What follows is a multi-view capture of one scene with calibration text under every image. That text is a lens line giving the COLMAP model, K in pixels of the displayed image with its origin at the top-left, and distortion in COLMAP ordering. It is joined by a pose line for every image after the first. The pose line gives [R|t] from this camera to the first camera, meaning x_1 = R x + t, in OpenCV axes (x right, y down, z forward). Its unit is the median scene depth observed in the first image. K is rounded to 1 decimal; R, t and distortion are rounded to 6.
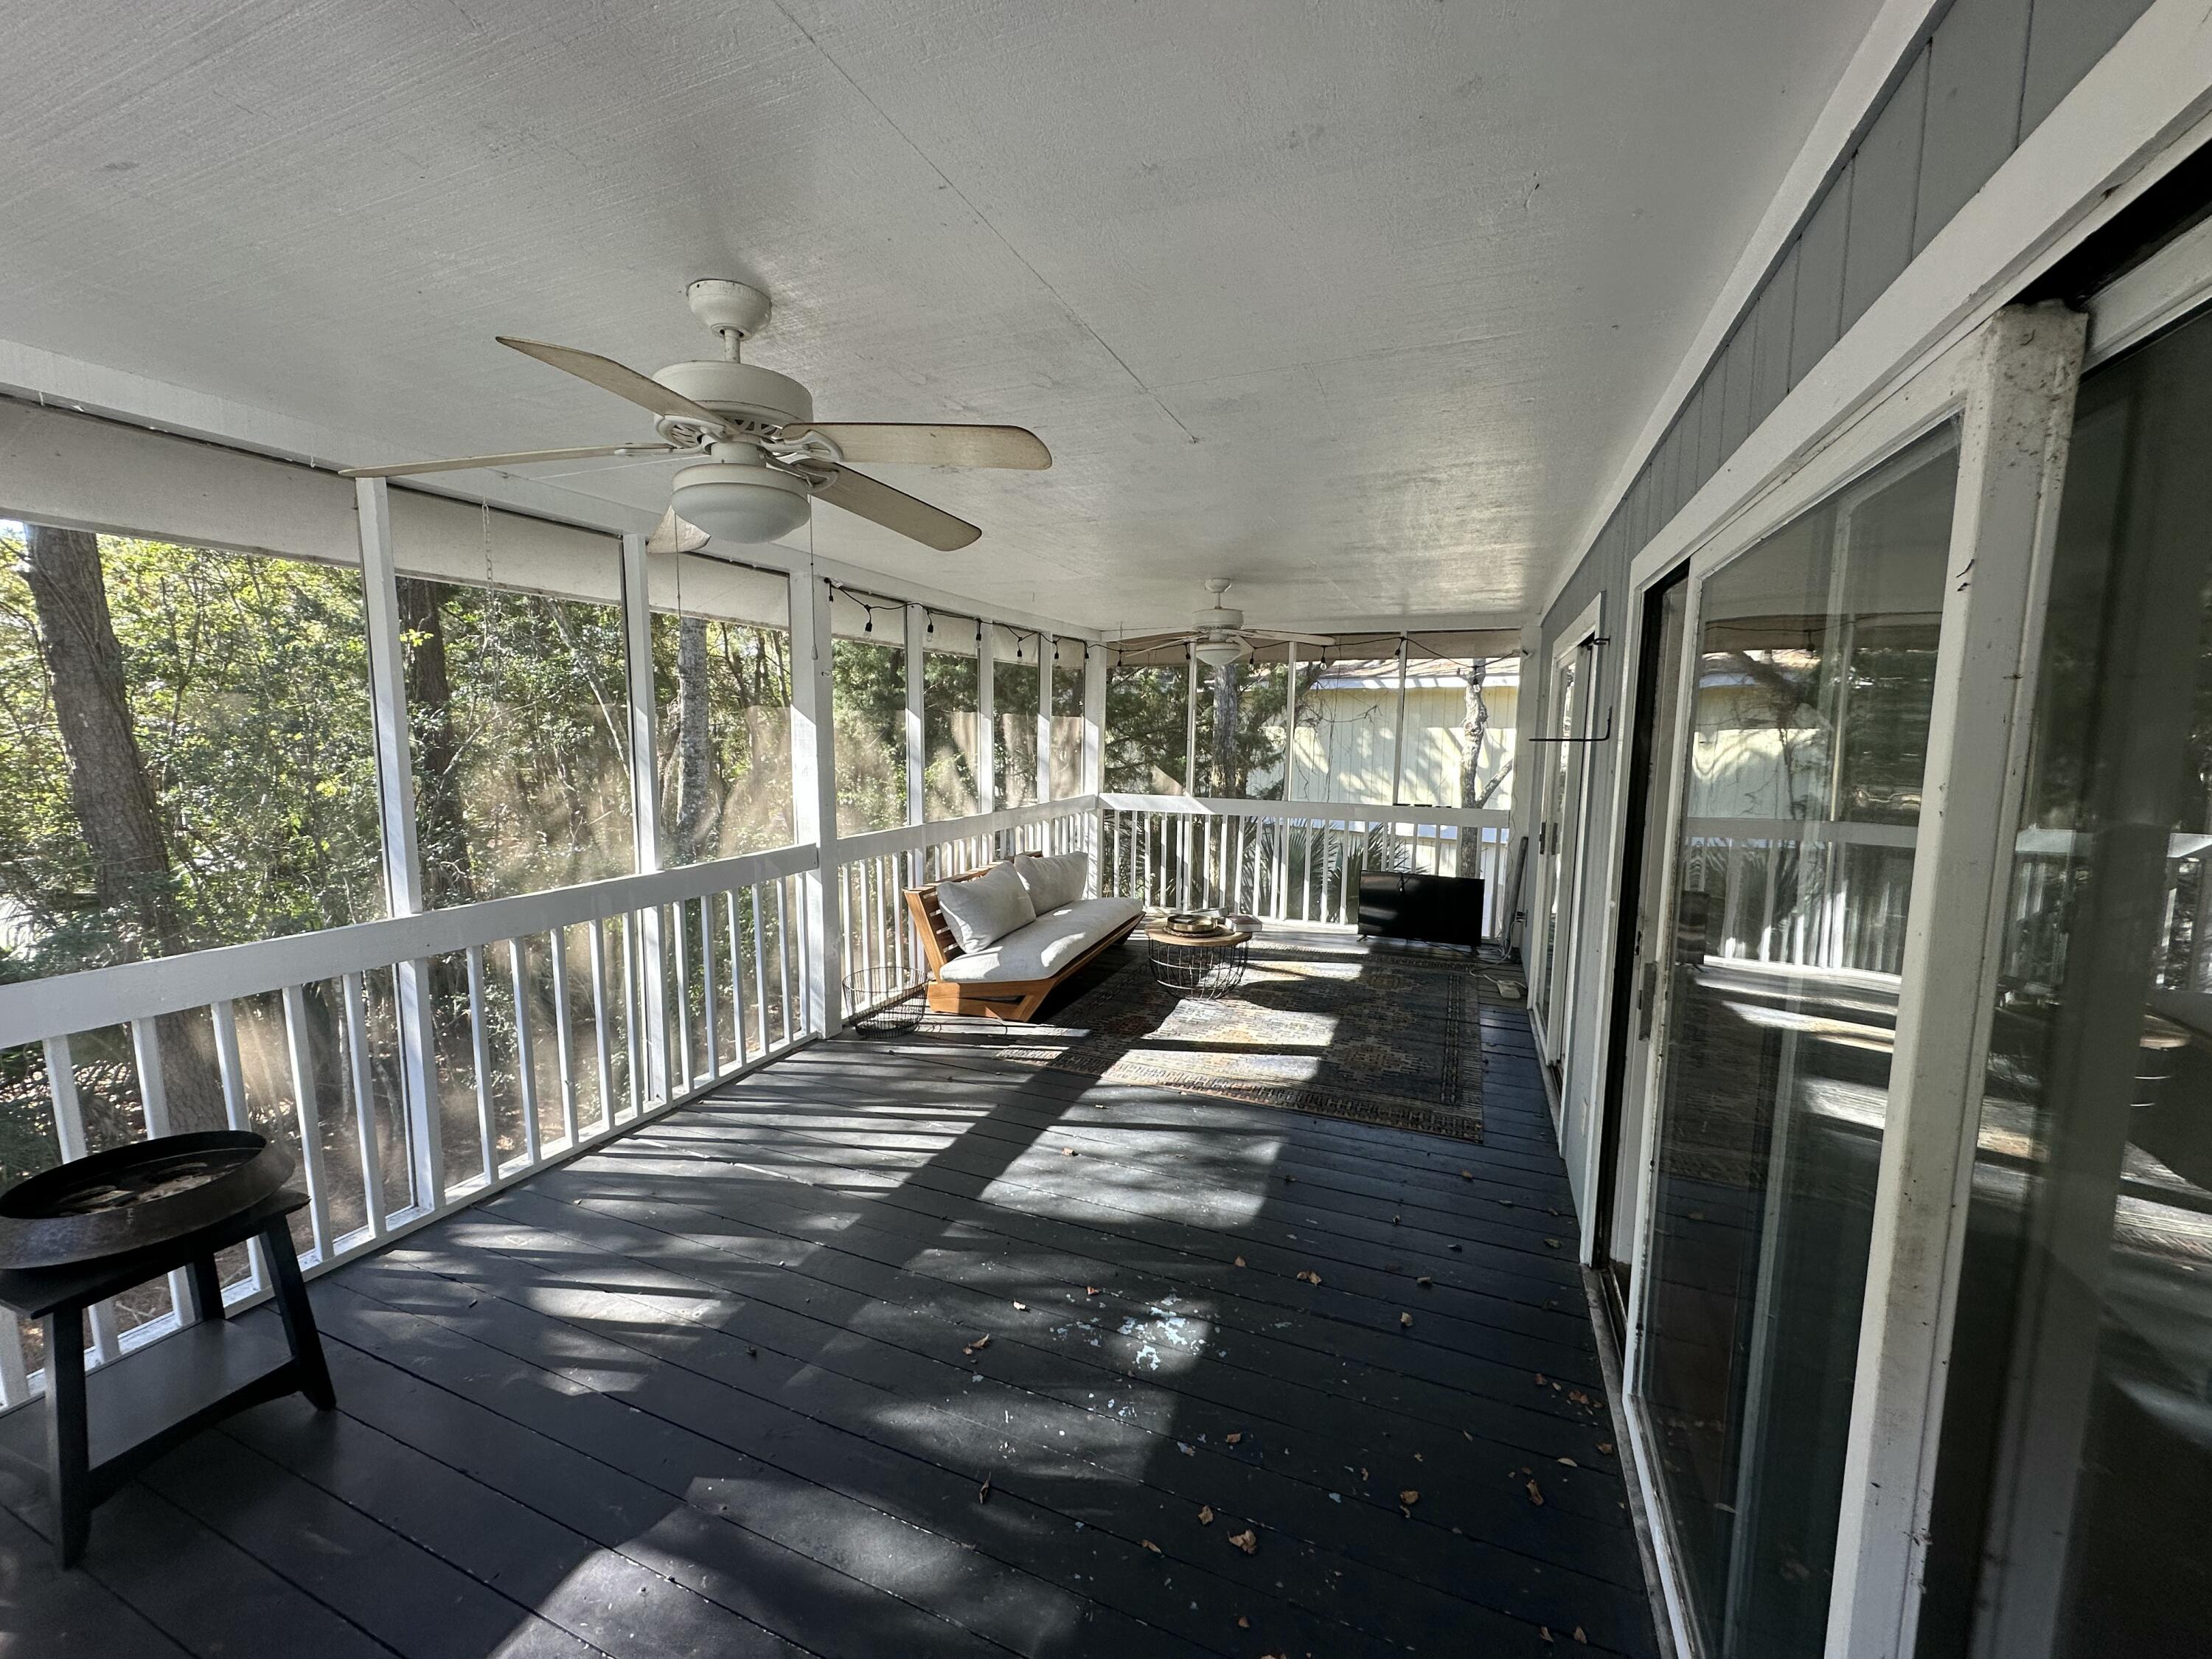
lens RADIAL K [[879.5, 0, 1115.0], [0, 879.5, 832.9], [0, 0, 1]] dist [-0.004239, 0.000380]
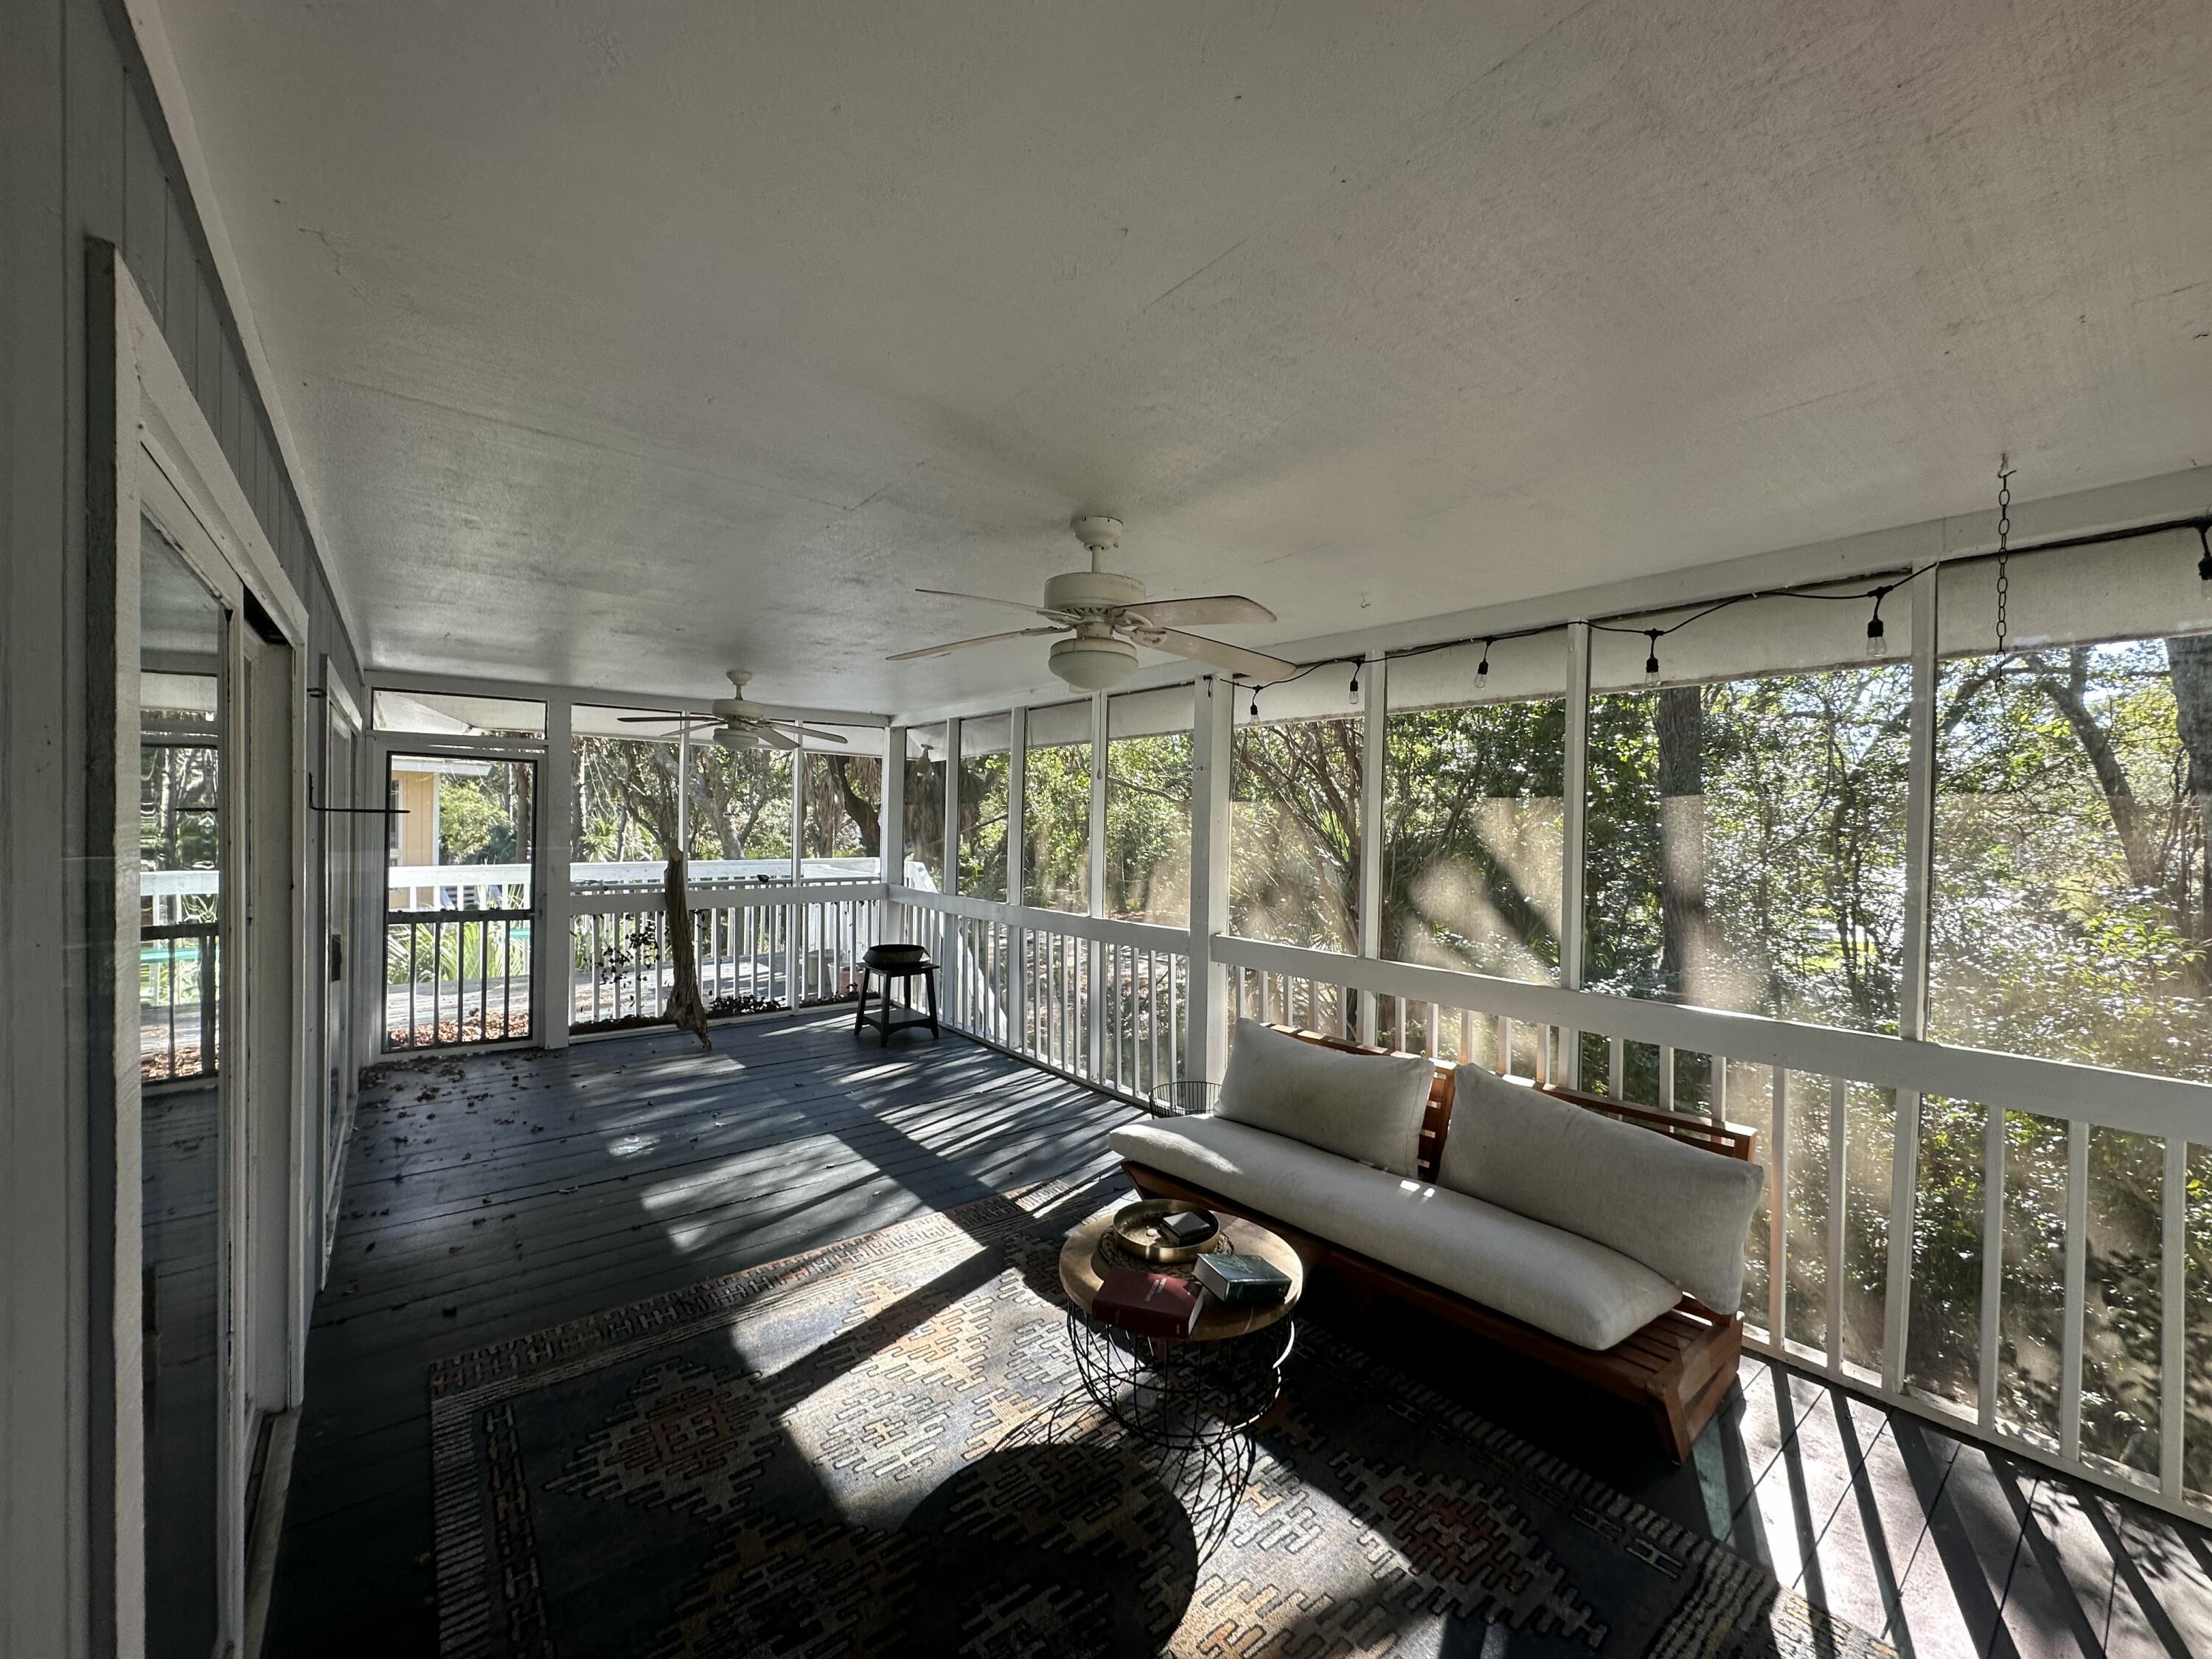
lens RADIAL K [[879.5, 0, 1105.1], [0, 879.5, 824.0], [0, 0, 1]] dist [-0.004239, 0.000380]
pose [[-0.493701, -0.012121, -0.869548, 0.757726], [-0.123181, 0.990796, 0.056128, -0.198039], [0.860864, 0.134822, -0.490649, 1.728074]]
